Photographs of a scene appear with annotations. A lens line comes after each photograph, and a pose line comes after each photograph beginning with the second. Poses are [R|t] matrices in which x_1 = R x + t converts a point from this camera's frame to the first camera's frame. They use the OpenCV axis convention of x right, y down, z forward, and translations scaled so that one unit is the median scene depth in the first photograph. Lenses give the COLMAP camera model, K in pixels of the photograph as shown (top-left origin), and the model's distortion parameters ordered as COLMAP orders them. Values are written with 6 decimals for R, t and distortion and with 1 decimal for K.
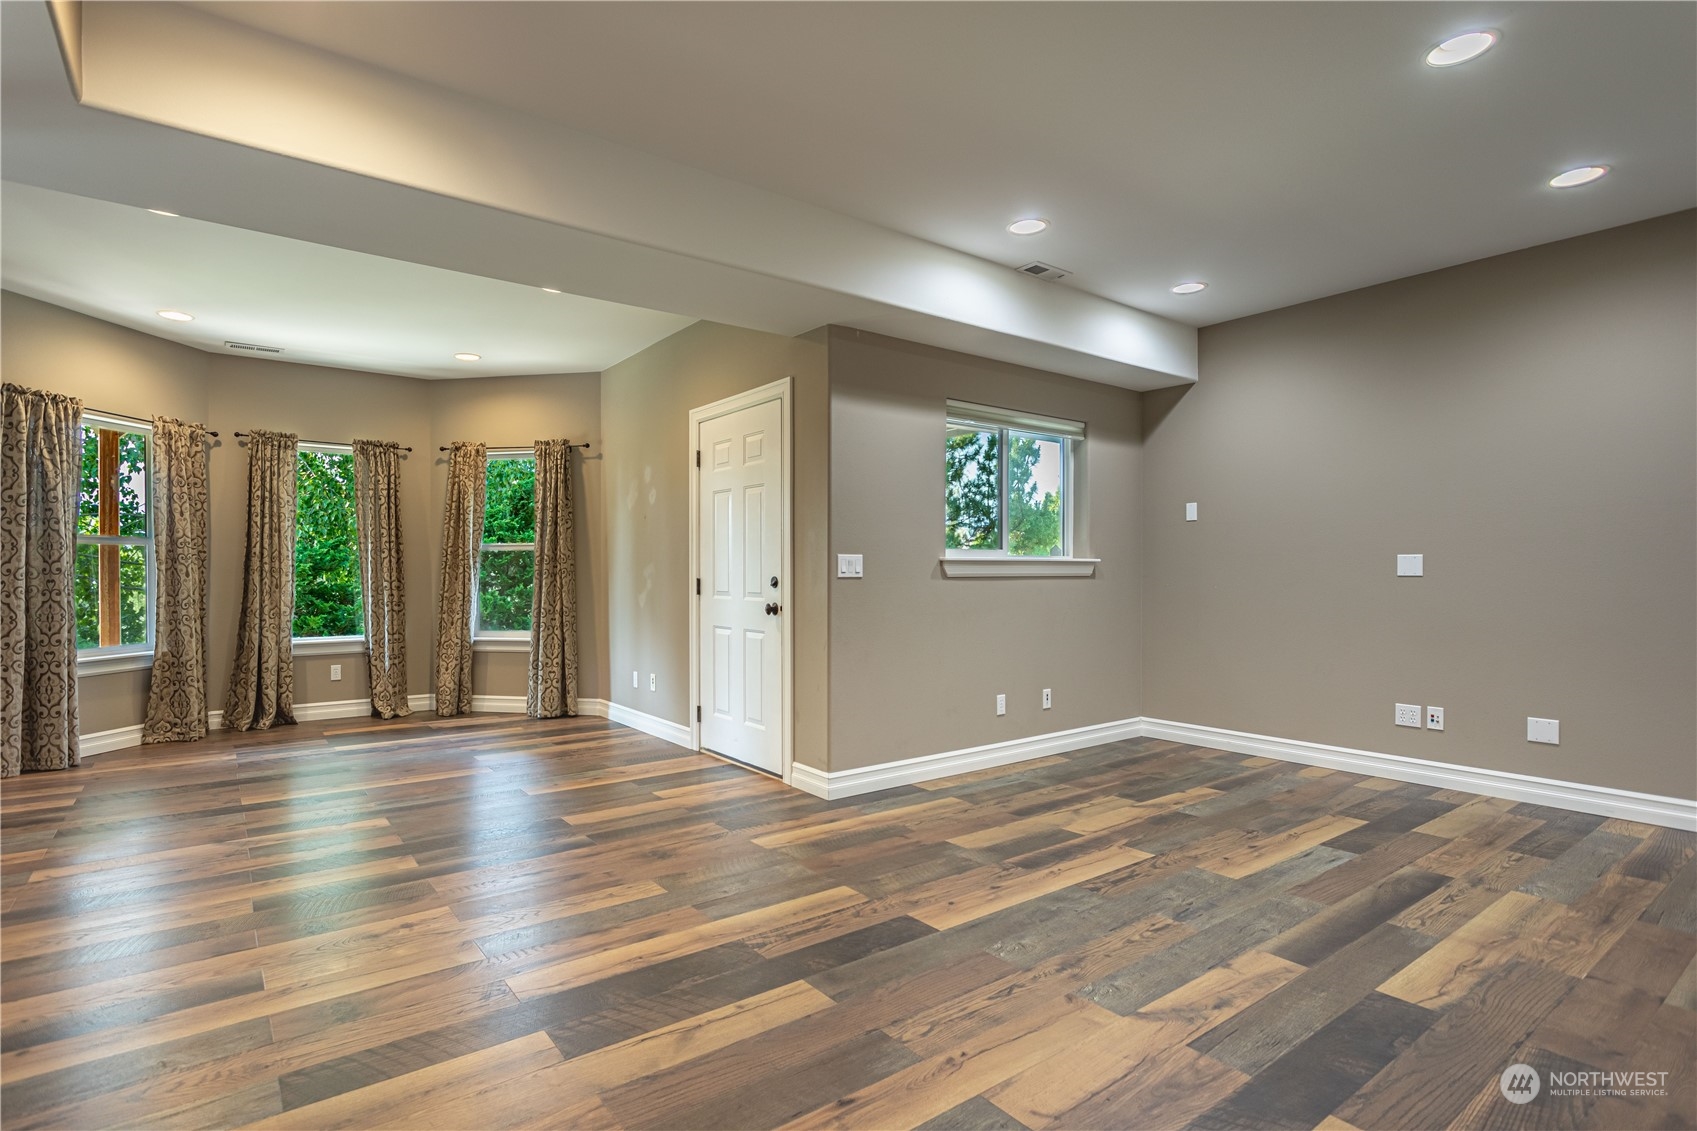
lens RADIAL K [[813.9, 0, 858.2], [0, 813.9, 575.4], [0, 0, 1]] dist [-0.011369, 0.001242]
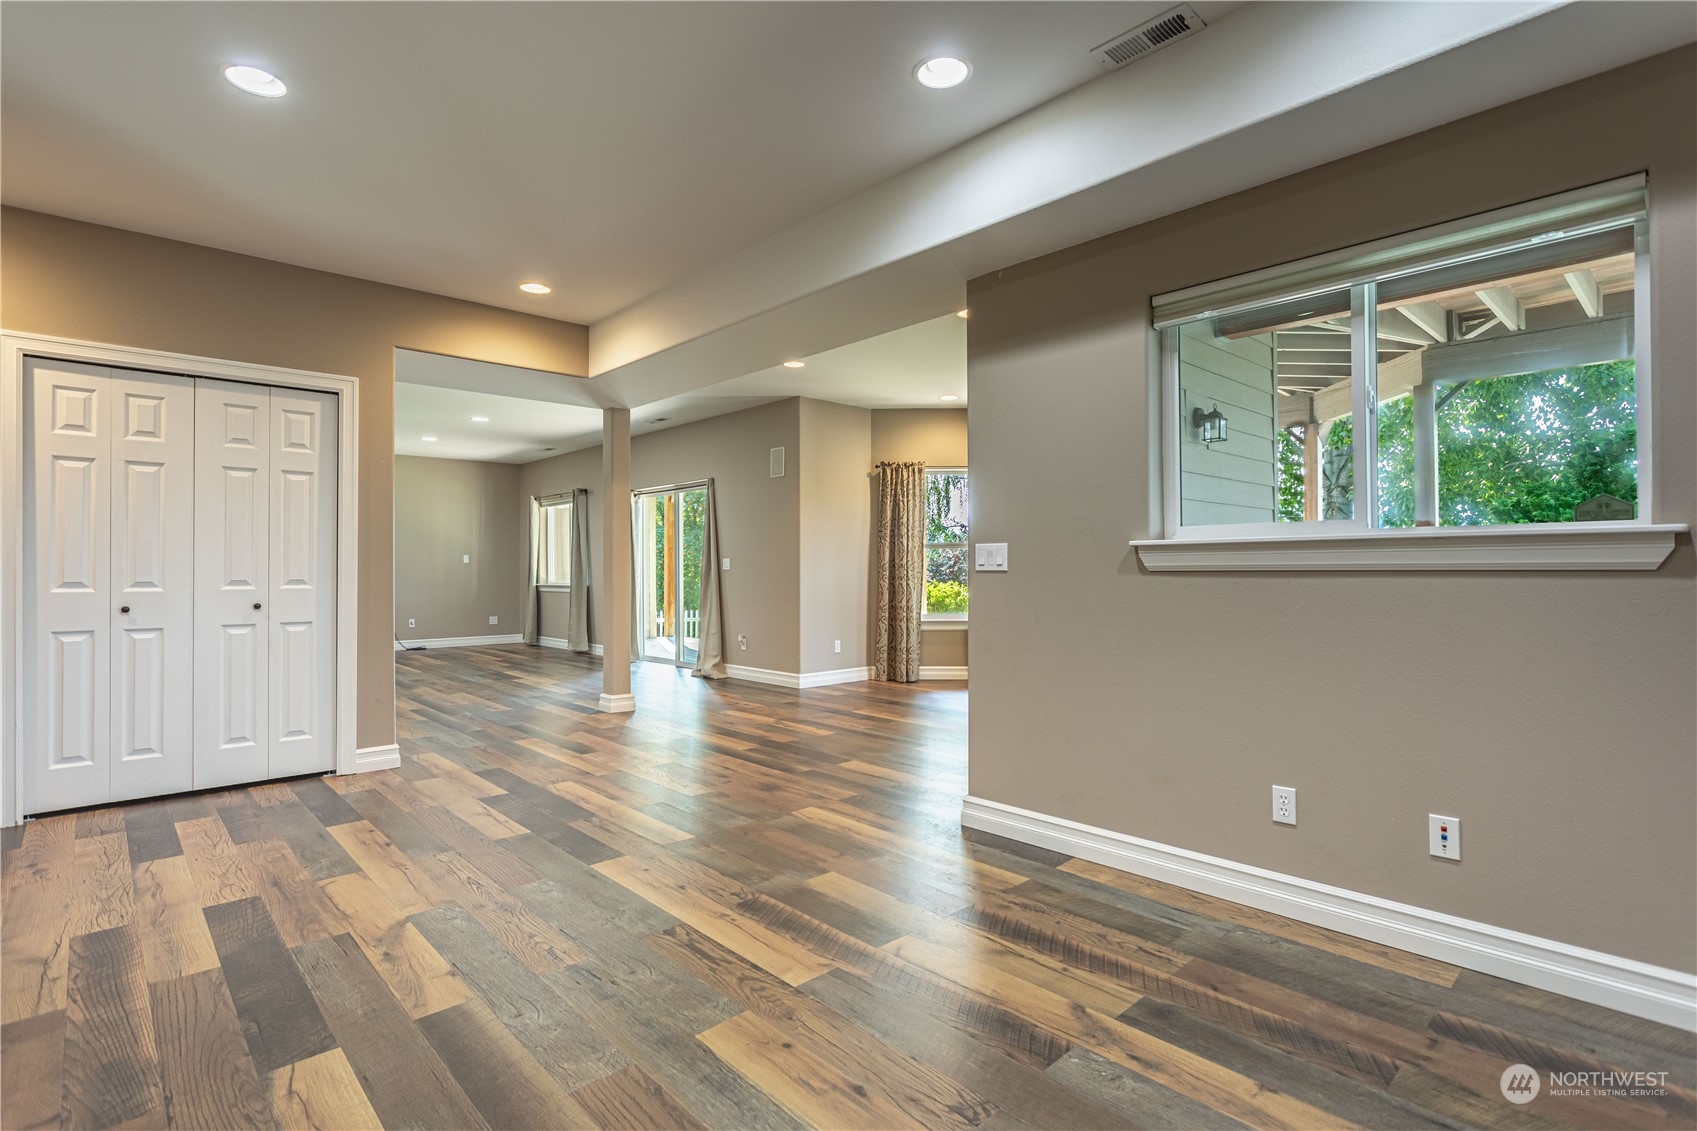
lens RADIAL K [[813.9, 0, 809.9], [0, 813.9, 558.4], [0, 0, 1]] dist [-0.011369, 0.001242]
pose [[0.090555, -0.012136, -0.995817, 1.043223], [0.000013, 0.999926, -0.012185, -0.000095], [0.995891, 0.001090, 0.090549, 0.955455]]
